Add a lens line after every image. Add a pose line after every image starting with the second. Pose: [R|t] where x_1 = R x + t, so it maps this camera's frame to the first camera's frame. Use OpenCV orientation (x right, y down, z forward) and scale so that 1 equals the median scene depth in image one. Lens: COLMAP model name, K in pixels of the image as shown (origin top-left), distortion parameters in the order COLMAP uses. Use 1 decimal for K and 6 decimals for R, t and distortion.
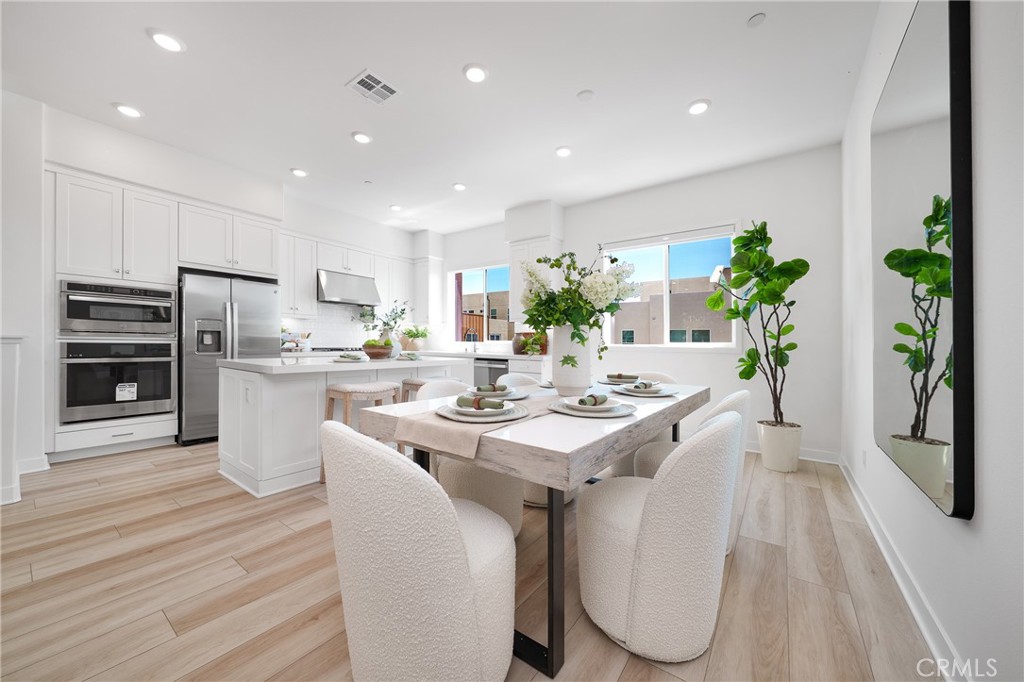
lens RADIAL K [[371.8, 0, 512.8], [0, 371.8, 347.3], [0, 0, 1]] dist [0.000903, 0.000175]
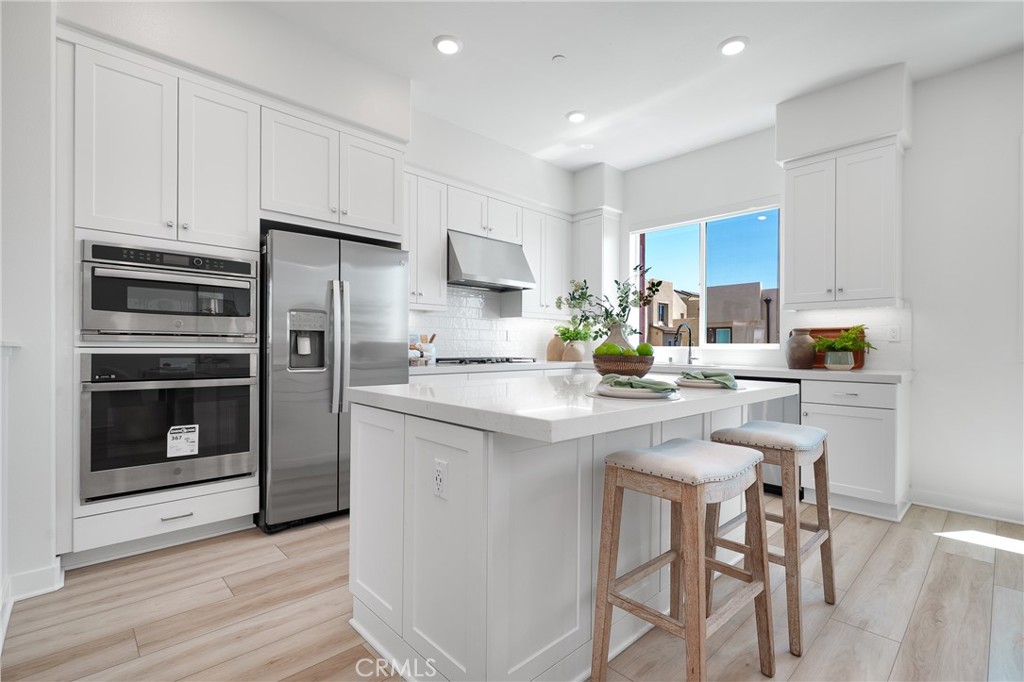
lens RADIAL K [[471.8, 0, 516.0], [0, 471.8, 348.9], [0, 0, 1]] dist [0.000875, 0.000798]
pose [[0.984679, -0.007319, -0.174224, -0.388454], [0.005704, 0.999936, -0.009767, -0.008107], [0.174285, 0.008623, 0.984658, 0.357477]]
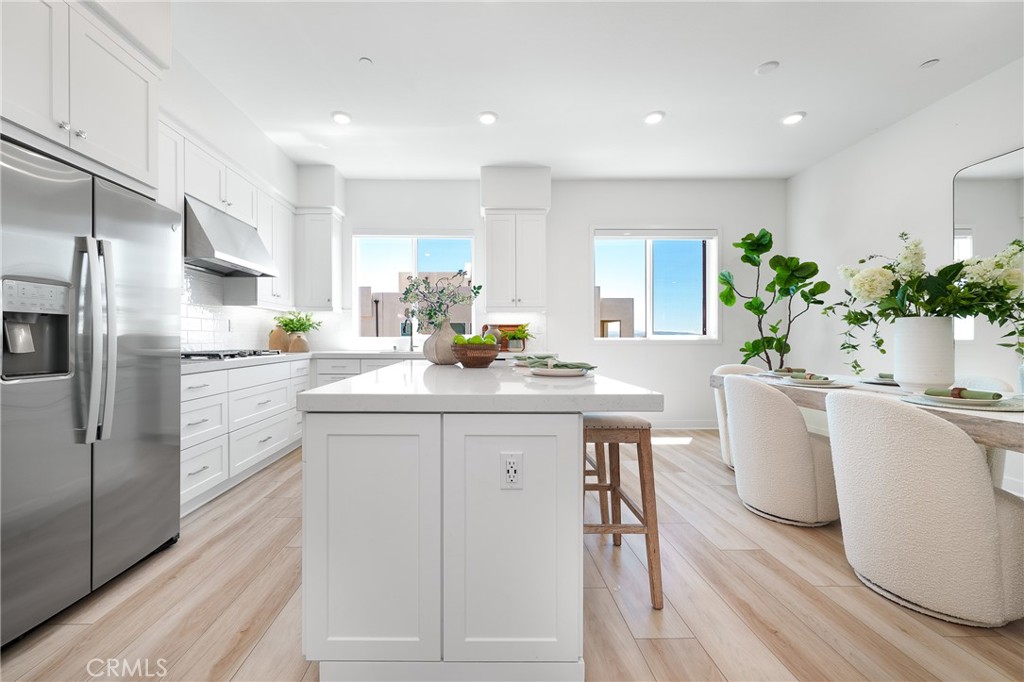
lens RADIAL K [[397.6, 0, 483.3], [0, 397.6, 336.7], [0, 0, 1]] dist [-0.000006, 0.000030]
pose [[0.802992, -0.011780, 0.595874, -0.721654], [0.018103, 0.999825, -0.004631, -0.014429], [-0.595715, 0.014506, 0.803065, 0.475572]]
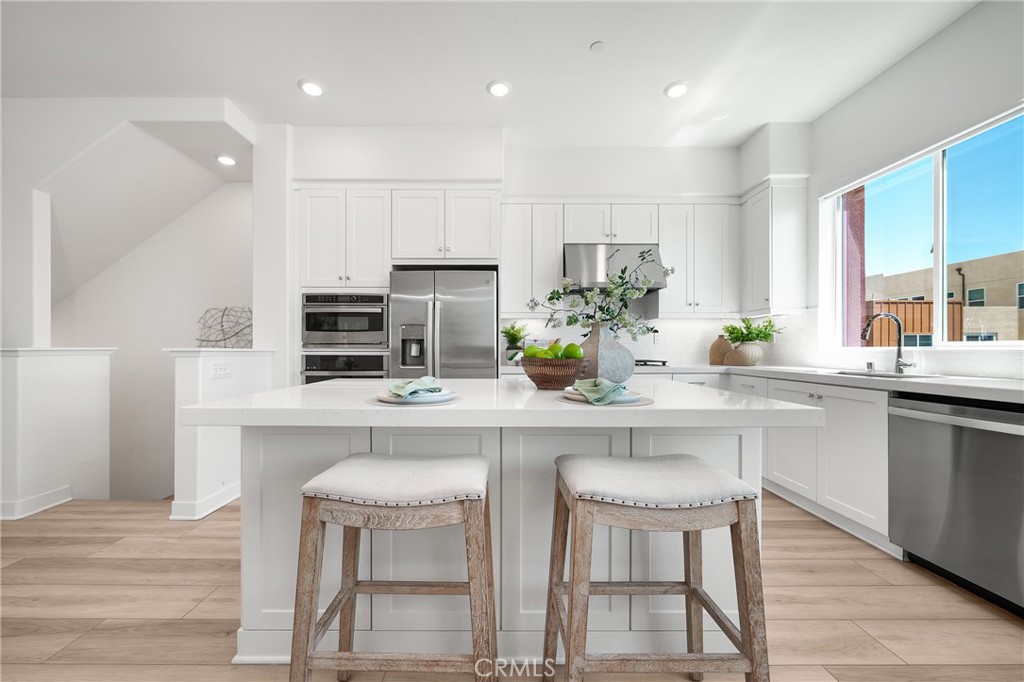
lens RADIAL K [[387.8, 0, 504.2], [0, 387.8, 351.4], [0, 0, 1]] dist [-0.000549, 0.000057]
pose [[0.592555, -0.012687, -0.805430, -0.033816], [0.000445, 0.999881, -0.015422, -0.005464], [0.805530, 0.008780, 0.592490, 0.683371]]
